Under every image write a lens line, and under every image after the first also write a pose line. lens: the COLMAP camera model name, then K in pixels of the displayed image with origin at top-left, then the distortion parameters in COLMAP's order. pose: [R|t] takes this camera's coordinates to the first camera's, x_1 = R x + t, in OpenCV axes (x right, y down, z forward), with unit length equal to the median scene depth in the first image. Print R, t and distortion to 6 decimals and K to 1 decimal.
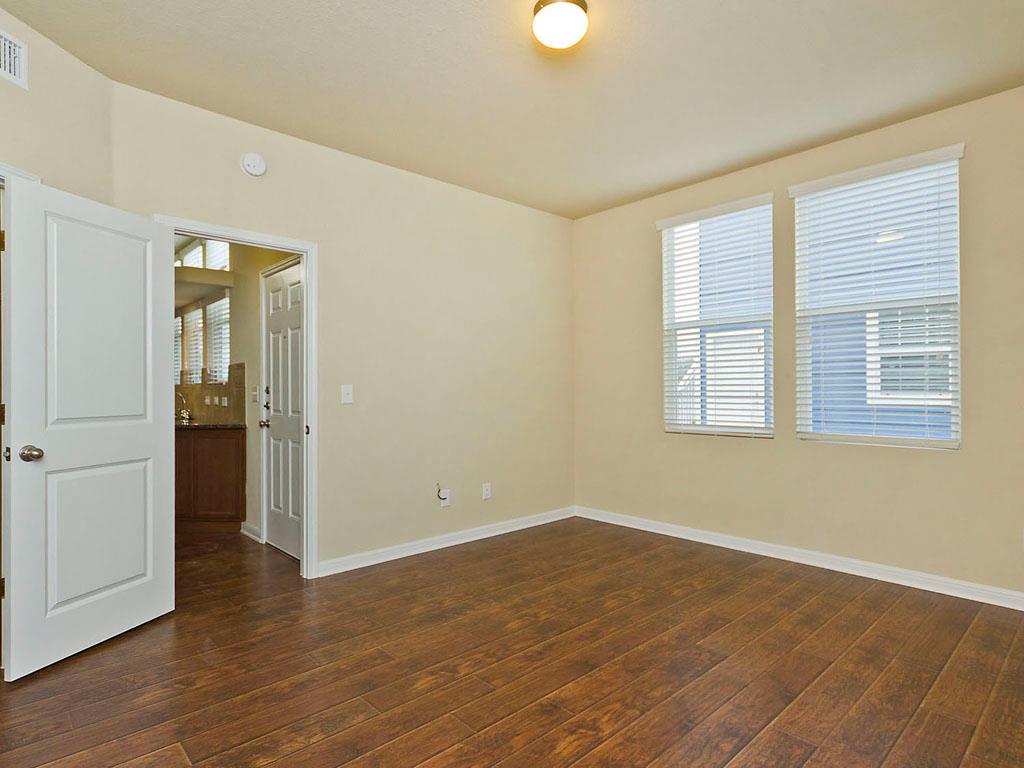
lens RADIAL K [[567.0, 0, 516.3], [0, 567.0, 395.6], [0, 0, 1]] dist [0.002783, 0.000820]
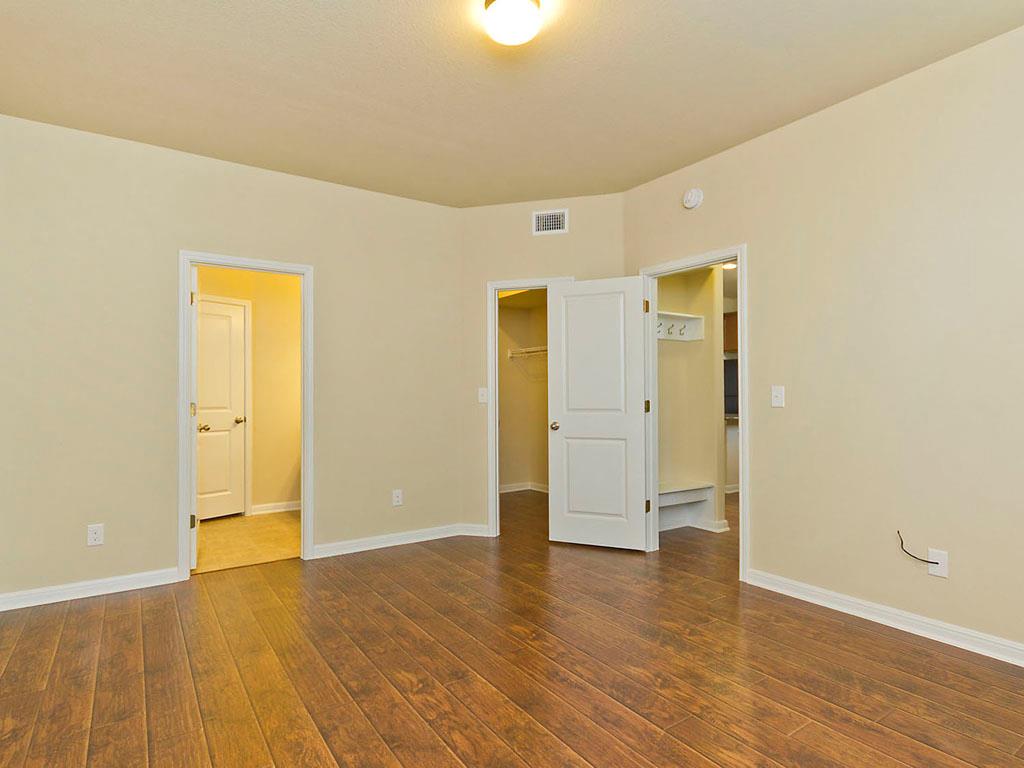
lens RADIAL K [[563.0, 0, 518.5], [0, 563.0, 392.7], [0, 0, 1]] dist [0.008193, 0.000714]
pose [[-0.139123, 0.001931, -0.990273, 0.650878], [-0.003854, 0.999989, 0.002491, -0.009468], [0.990268, 0.004163, -0.139114, 0.713232]]
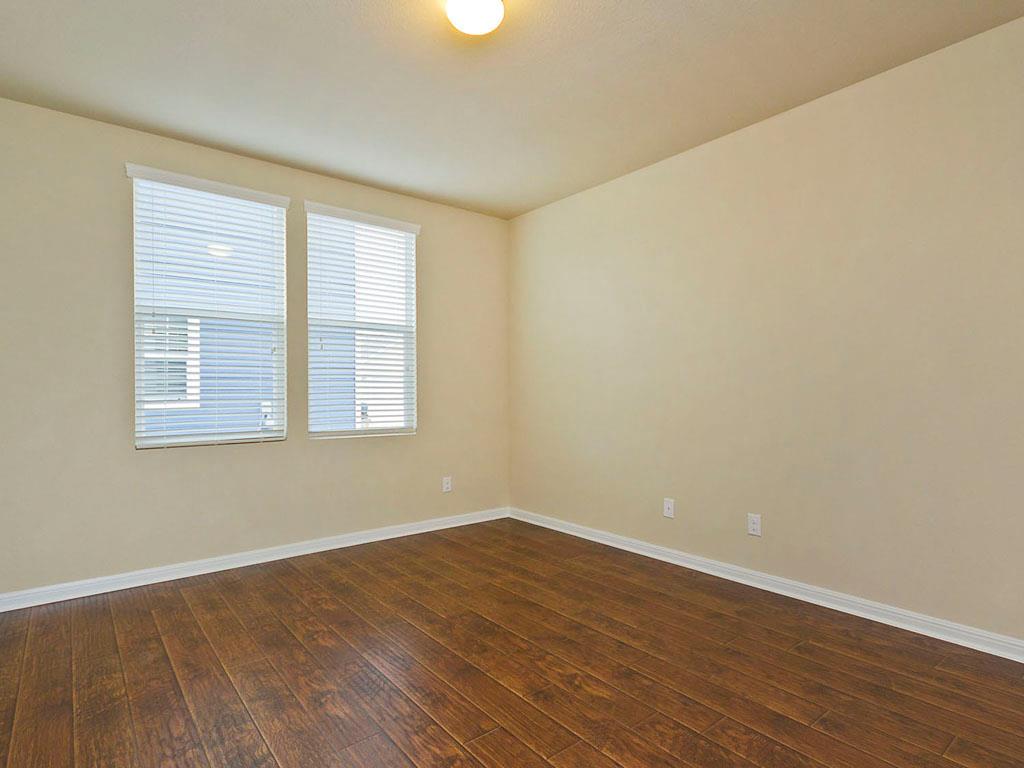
lens RADIAL K [[563.0, 0, 518.5], [0, 563.0, 392.7], [0, 0, 1]] dist [0.008193, 0.000714]
pose [[0.066889, 0.002692, 0.997757, -0.546680], [0.015434, 0.999874, -0.003733, 0.001020], [-0.997641, 0.015649, 0.066839, 0.540818]]
